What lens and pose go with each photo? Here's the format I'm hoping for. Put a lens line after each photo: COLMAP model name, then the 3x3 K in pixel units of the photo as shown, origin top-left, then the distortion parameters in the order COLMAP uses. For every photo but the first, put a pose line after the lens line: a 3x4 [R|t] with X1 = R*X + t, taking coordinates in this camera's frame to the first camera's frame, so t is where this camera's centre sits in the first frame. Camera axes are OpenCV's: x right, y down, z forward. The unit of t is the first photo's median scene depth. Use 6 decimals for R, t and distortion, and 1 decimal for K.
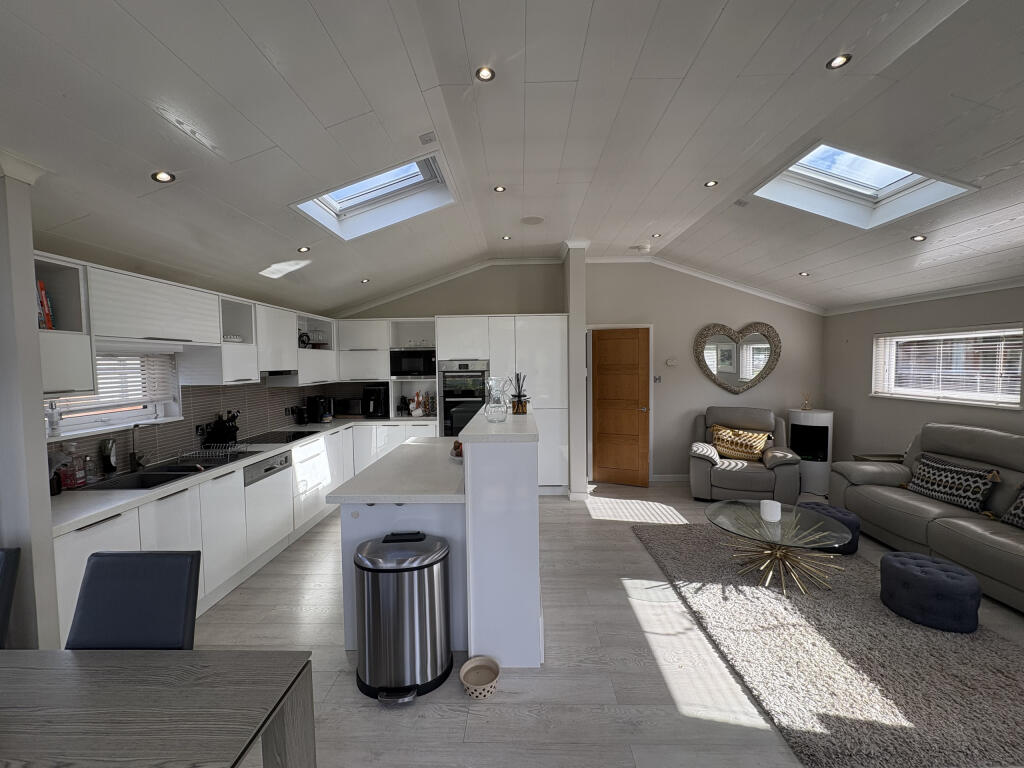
lens RADIAL K [[407.6, 0, 511.6], [0, 407.6, 383.2], [0, 0, 1]] dist [-0.009184, -0.000456]
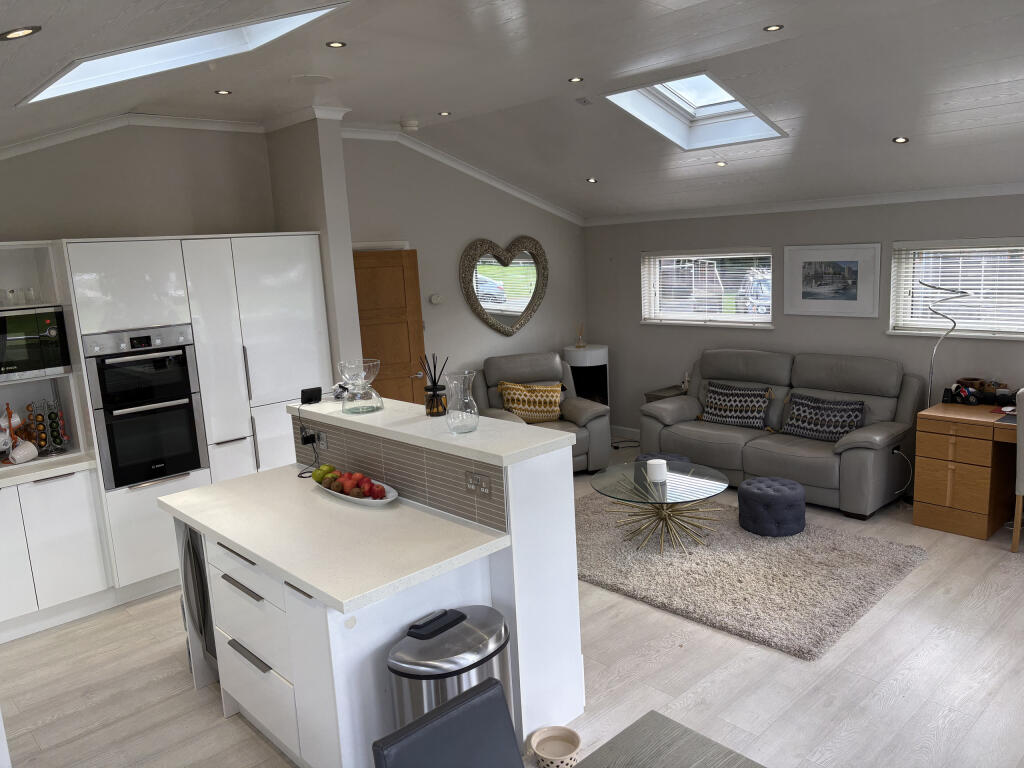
lens RADIAL K [[768.9, 0, 511.5], [0, 768.9, 383.8], [0, 0, 1]] dist [-0.000050, -0.000330]
pose [[0.708833, -0.149694, 0.689309, -0.603960], [0.078270, 0.987879, 0.134047, -0.107246], [-0.701020, -0.041065, 0.711958, 0.012234]]
